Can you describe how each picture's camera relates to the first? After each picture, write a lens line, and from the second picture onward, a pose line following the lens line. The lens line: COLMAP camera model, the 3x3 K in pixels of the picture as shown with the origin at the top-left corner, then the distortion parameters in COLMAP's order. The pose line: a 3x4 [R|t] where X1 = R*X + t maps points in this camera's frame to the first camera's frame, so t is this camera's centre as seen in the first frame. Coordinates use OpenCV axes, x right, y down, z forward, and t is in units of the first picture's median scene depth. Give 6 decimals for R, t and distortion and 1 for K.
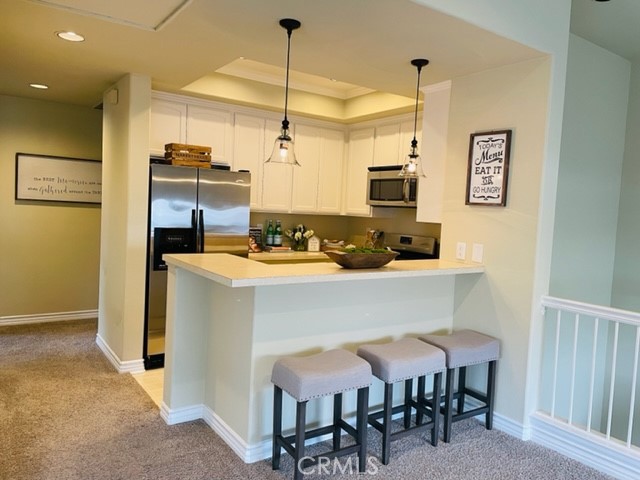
lens RADIAL K [[486.5, 0, 319.6], [0, 486.5, 240.4], [0, 0, 1]] dist [0.038706, -0.004444]
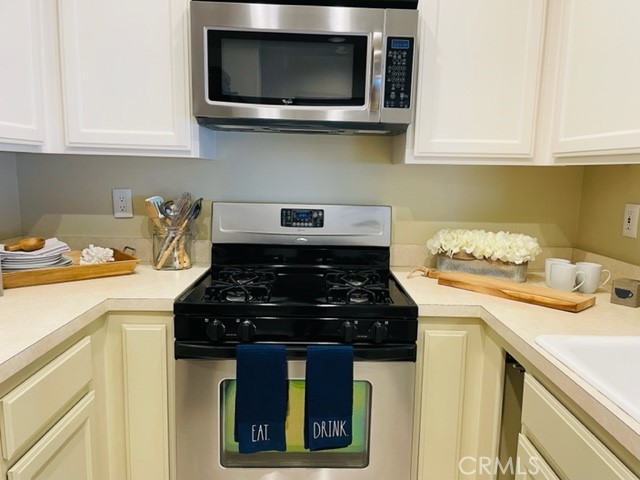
lens RADIAL K [[486.5, 0, 321.0], [0, 486.5, 239.1], [0, 0, 1]] dist [0.038706, -0.004444]
pose [[0.552392, -0.159310, 0.818220, -0.121397], [0.057678, 0.986520, 0.153139, -0.039959], [-0.831586, -0.037400, 0.554135, 0.772403]]
